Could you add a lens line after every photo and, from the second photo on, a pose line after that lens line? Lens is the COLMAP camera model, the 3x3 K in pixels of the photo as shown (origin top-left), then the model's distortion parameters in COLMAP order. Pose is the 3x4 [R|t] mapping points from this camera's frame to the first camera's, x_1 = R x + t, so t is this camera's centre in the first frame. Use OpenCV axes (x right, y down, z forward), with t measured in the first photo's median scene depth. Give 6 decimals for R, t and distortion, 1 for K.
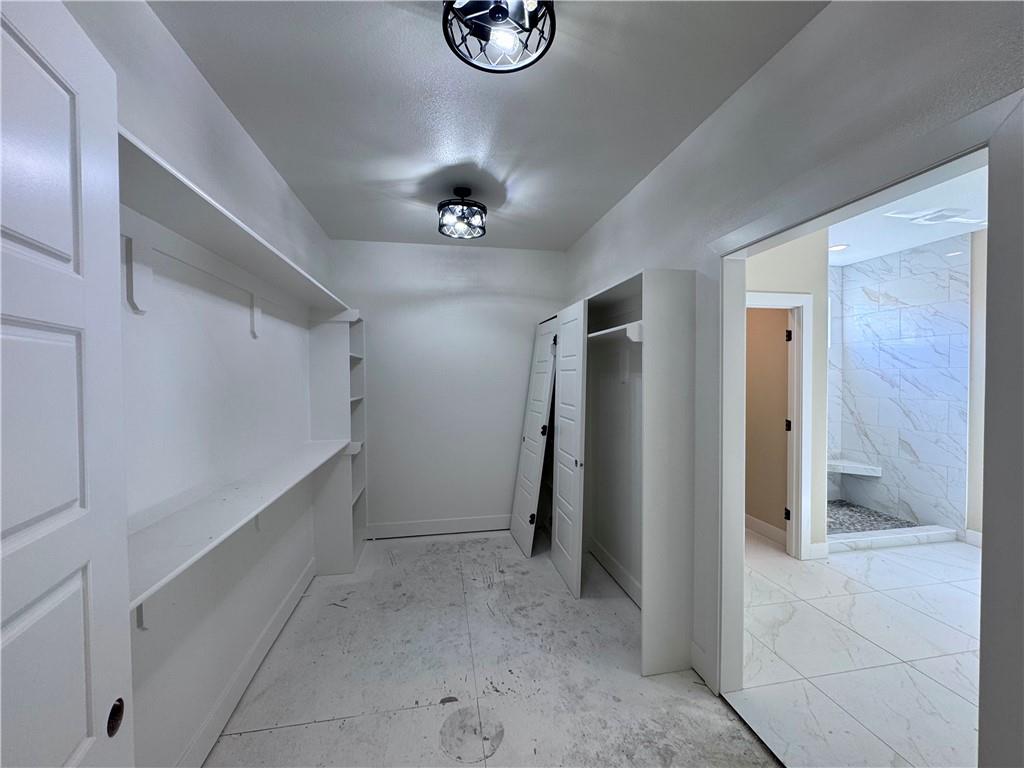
lens RADIAL K [[408.6, 0, 512.0], [0, 408.6, 384.0], [0, 0, 1]] dist [-0.001581, -0.000346]
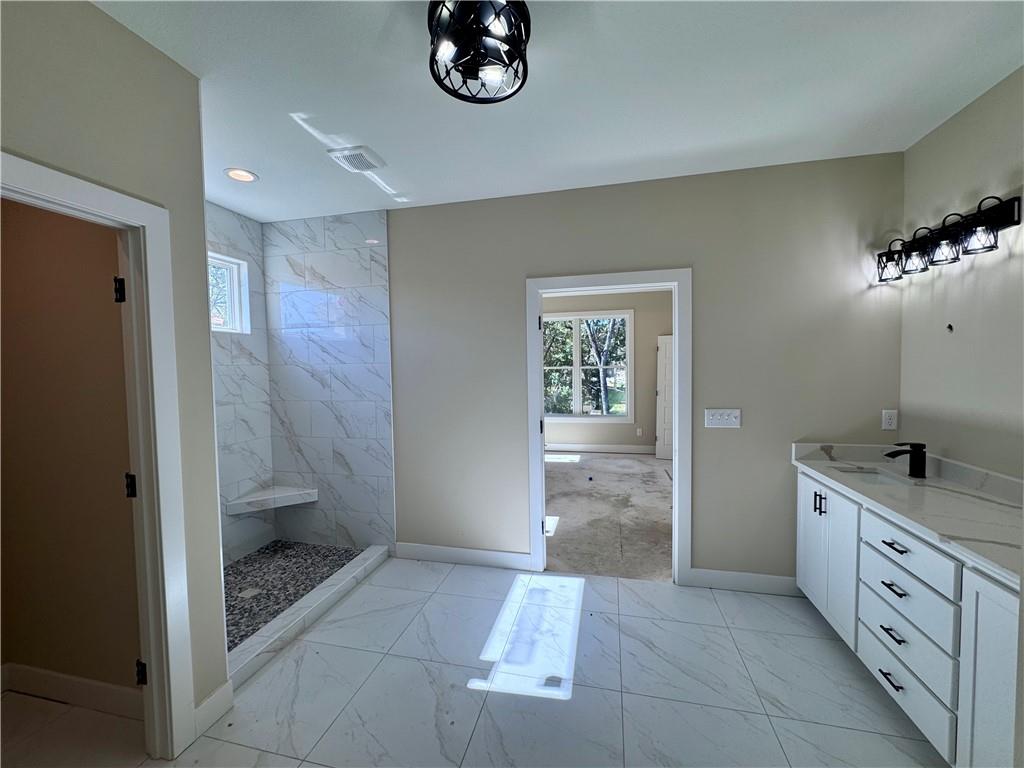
lens RADIAL K [[408.6, 0, 512.0], [0, 408.6, 384.0], [0, 0, 1]] dist [-0.001581, -0.000346]
pose [[0.404391, -0.039498, 0.913733, 0.365069], [0.031212, 0.999081, 0.029374, -0.010997], [-0.914054, 0.016641, 0.405252, 0.352211]]
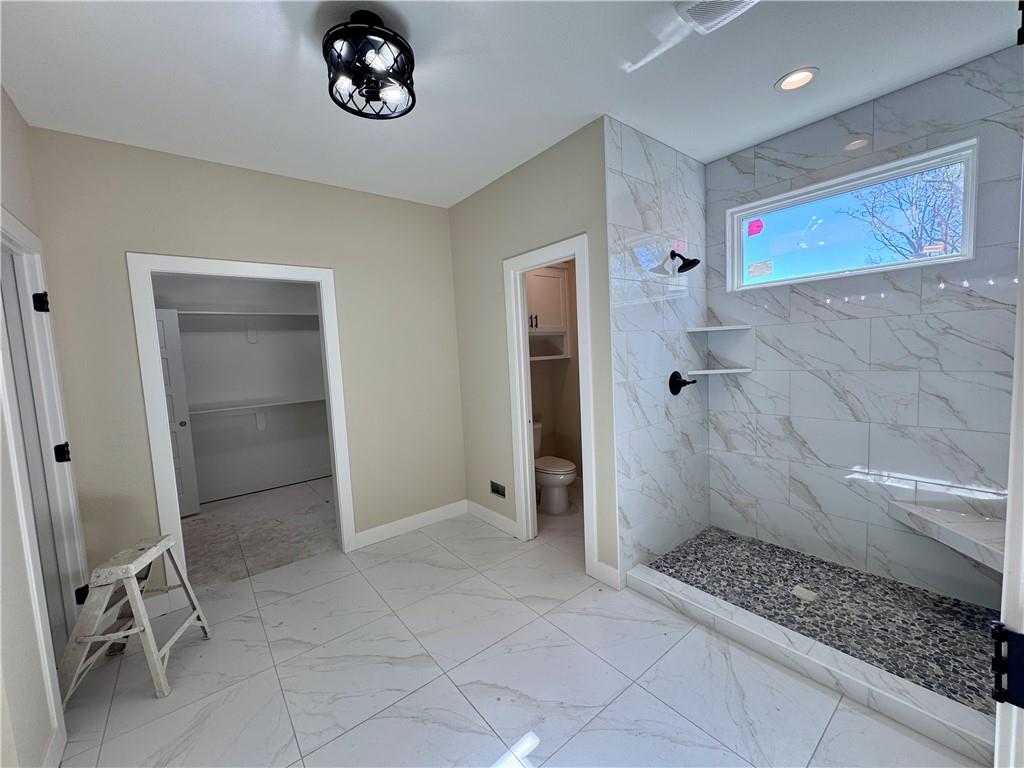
lens RADIAL K [[408.6, 0, 512.0], [0, 408.6, 384.0], [0, 0, 1]] dist [-0.001581, -0.000346]
pose [[0.470242, 0.055314, -0.880802, 1.085121], [0.032044, 0.996306, 0.079675, -0.008836], [0.881956, -0.065691, 0.466732, 0.422877]]
